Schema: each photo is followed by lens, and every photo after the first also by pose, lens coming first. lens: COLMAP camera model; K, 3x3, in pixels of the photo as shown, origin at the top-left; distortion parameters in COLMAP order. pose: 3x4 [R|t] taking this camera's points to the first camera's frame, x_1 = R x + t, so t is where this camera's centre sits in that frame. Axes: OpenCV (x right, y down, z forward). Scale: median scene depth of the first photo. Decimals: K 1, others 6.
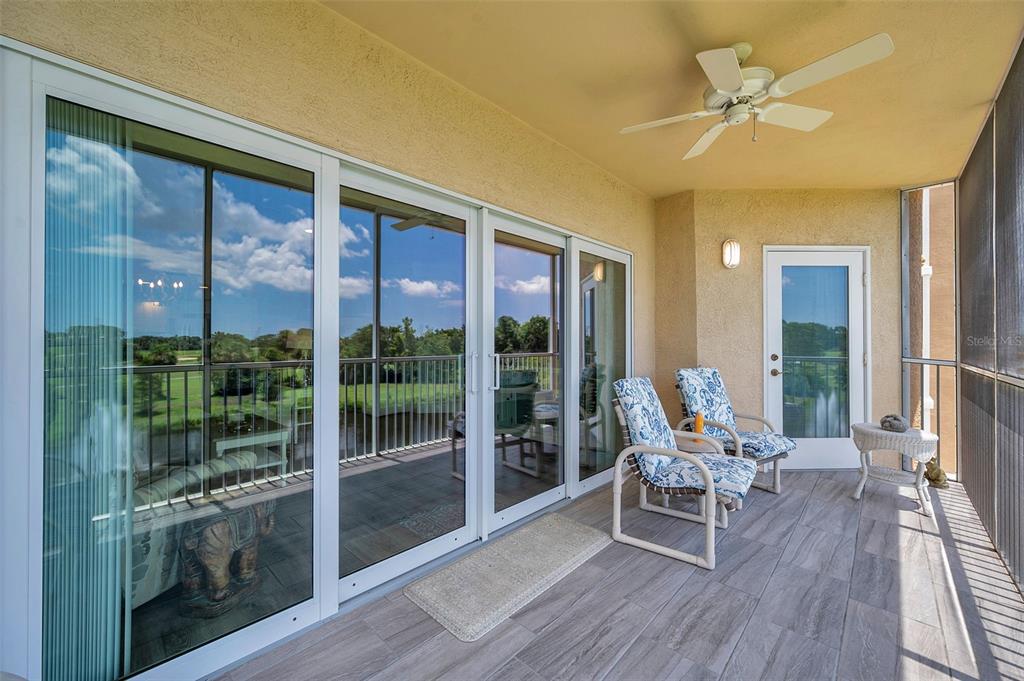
lens RADIAL K [[404.4, 0, 513.6], [0, 404.4, 342.9], [0, 0, 1]] dist [0.002776, 0.000086]
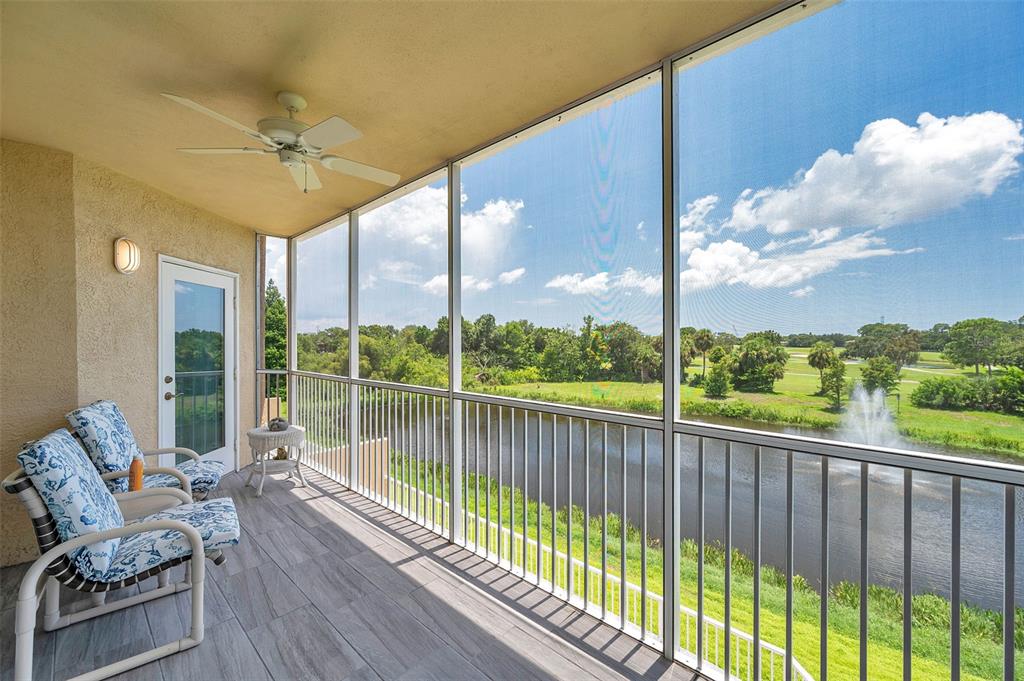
lens RADIAL K [[404.4, 0, 515.2], [0, 404.4, 340.9], [0, 0, 1]] dist [0.002776, 0.000086]
pose [[-0.010449, 0.000971, 0.999945, -0.347641], [0.002053, 0.999997, -0.000950, -0.062197], [-0.999943, 0.002043, -0.010451, 0.298197]]
